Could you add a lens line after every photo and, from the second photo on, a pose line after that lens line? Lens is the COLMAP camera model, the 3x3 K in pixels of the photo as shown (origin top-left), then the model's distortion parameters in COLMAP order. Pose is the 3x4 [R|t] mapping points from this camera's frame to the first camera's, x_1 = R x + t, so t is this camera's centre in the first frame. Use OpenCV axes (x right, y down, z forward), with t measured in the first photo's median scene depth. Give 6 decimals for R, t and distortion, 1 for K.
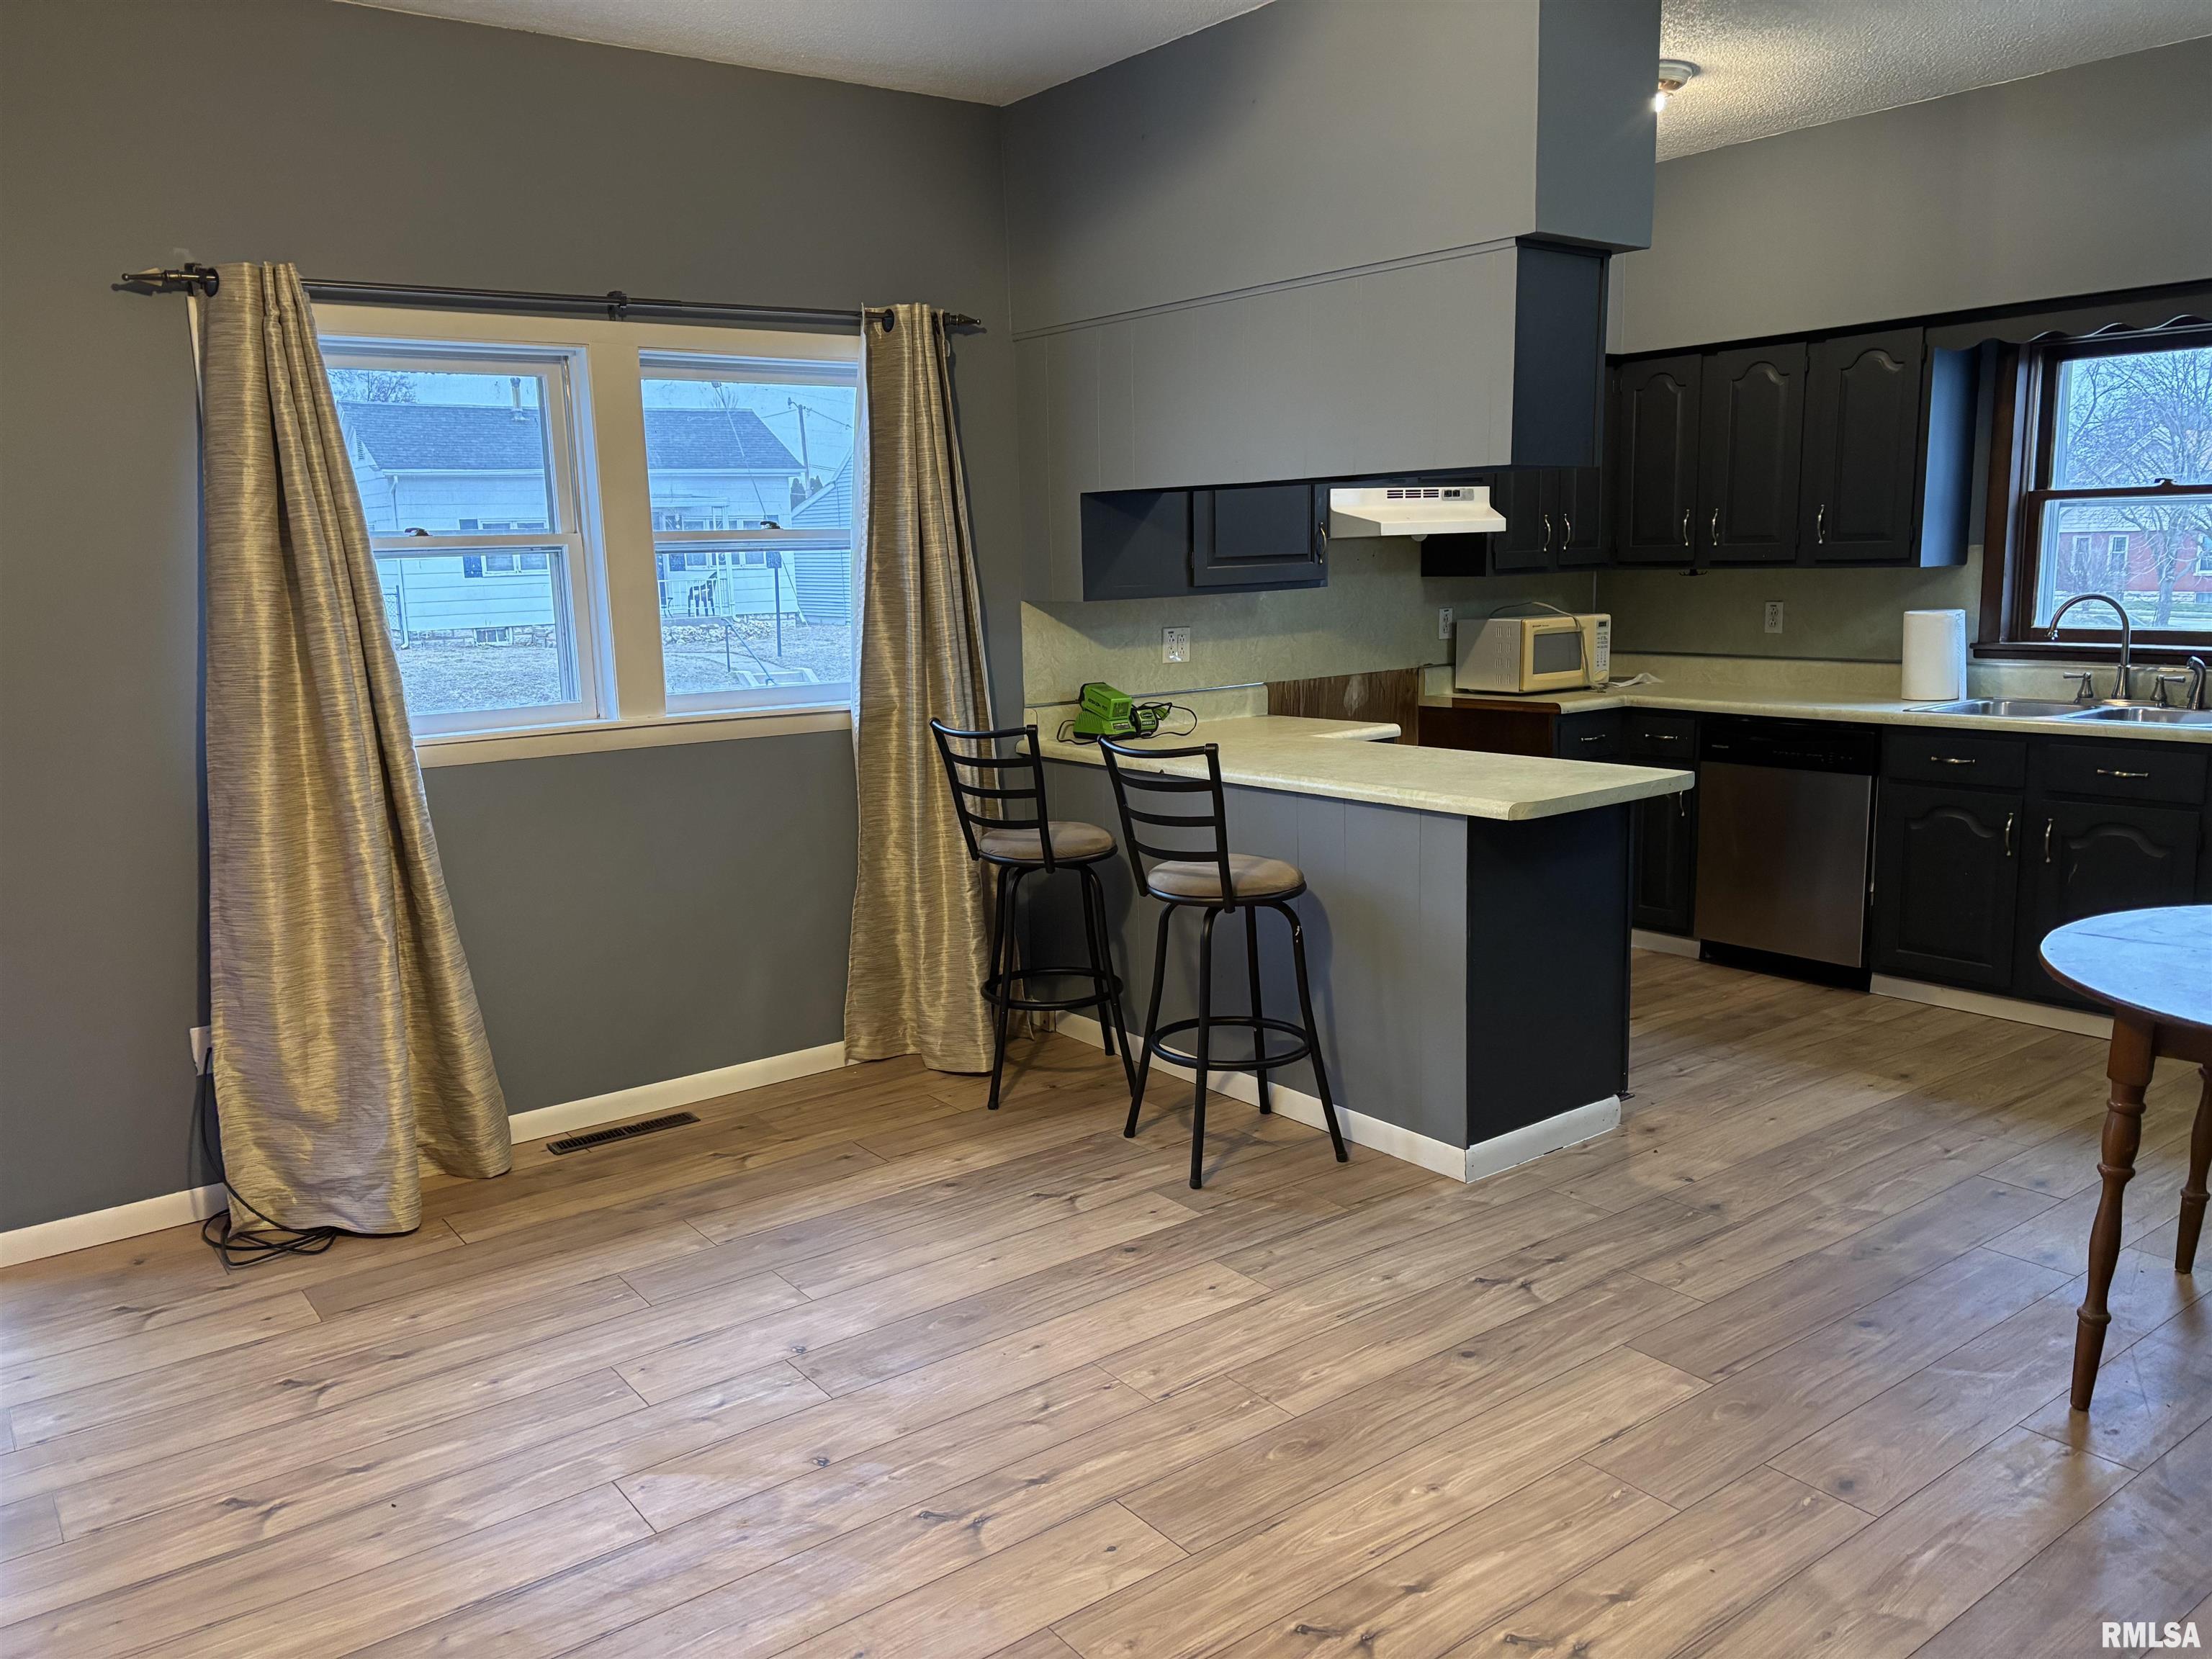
lens RADIAL K [[1670.1, 0, 1106.0], [0, 1670.1, 829.5], [0, 0, 1]] dist [0.037291, -0.001277]
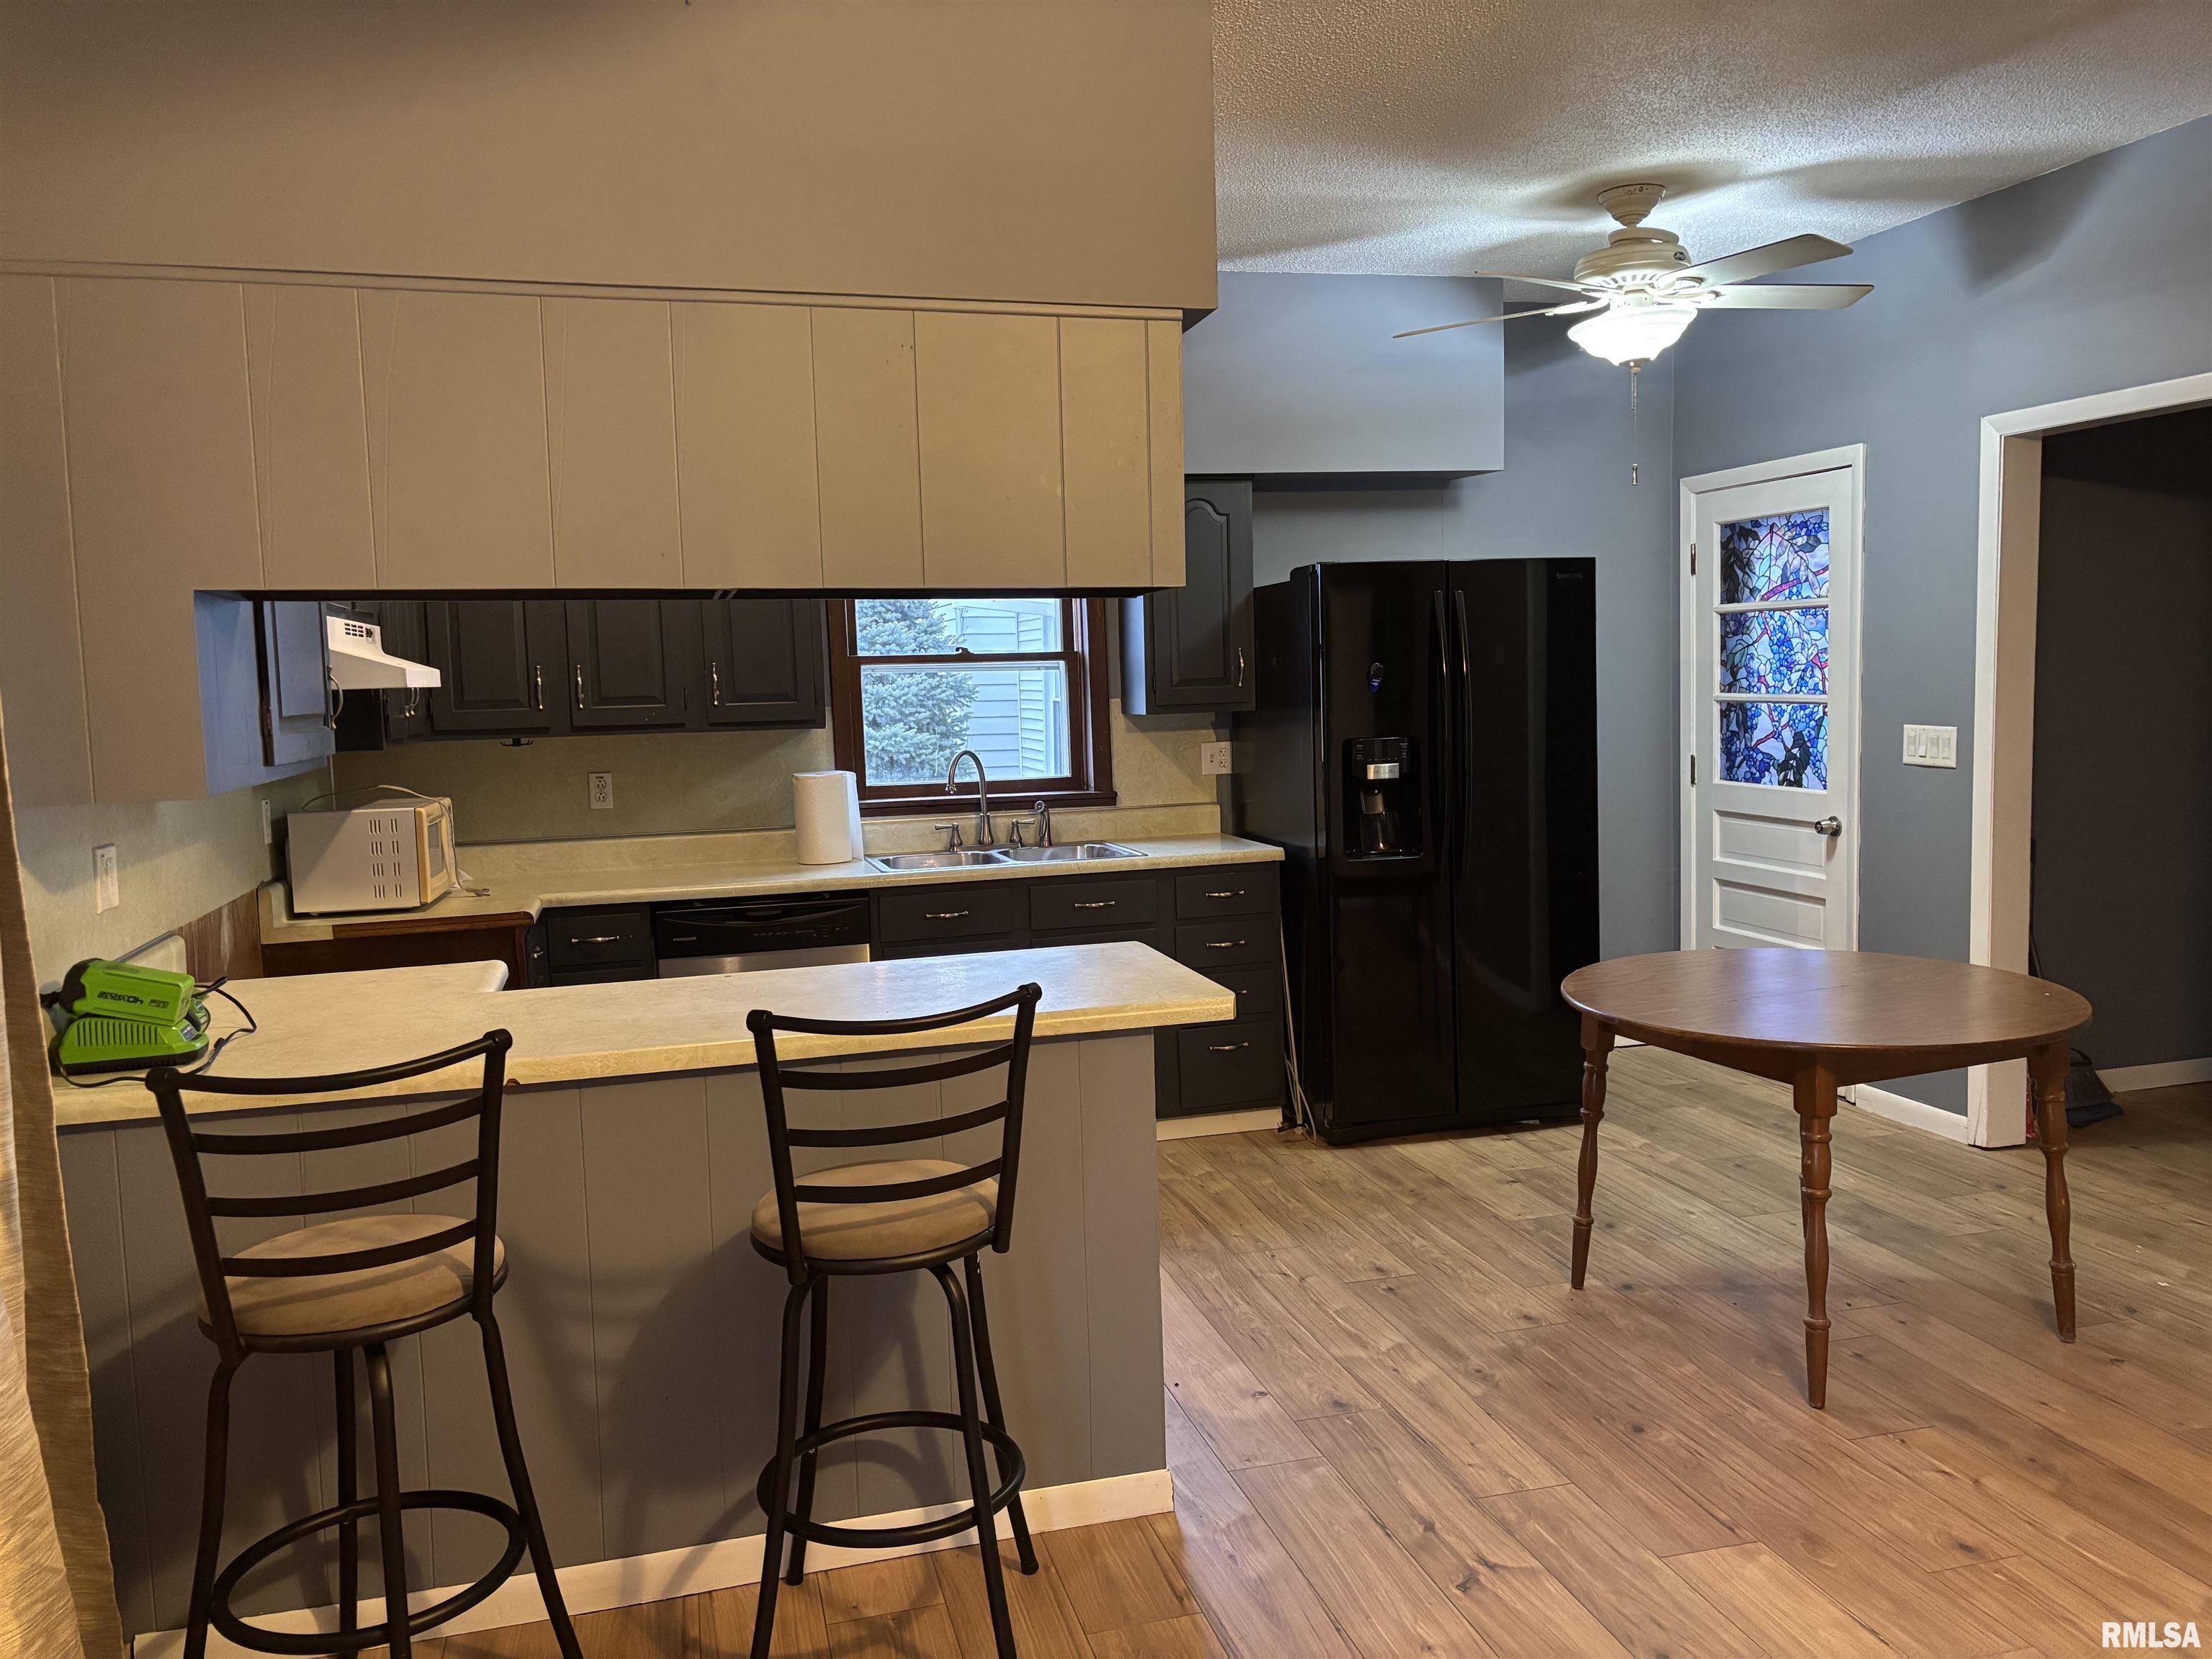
lens RADIAL K [[1670.1, 0, 1106.0], [0, 1670.1, 829.5], [0, 0, 1]] dist [0.037291, -0.001277]
pose [[0.377125, -0.069149, 0.923577, -0.364857], [0.173918, 0.984756, 0.002713, -0.076742], [-0.909686, 0.159604, 0.383403, 0.524345]]
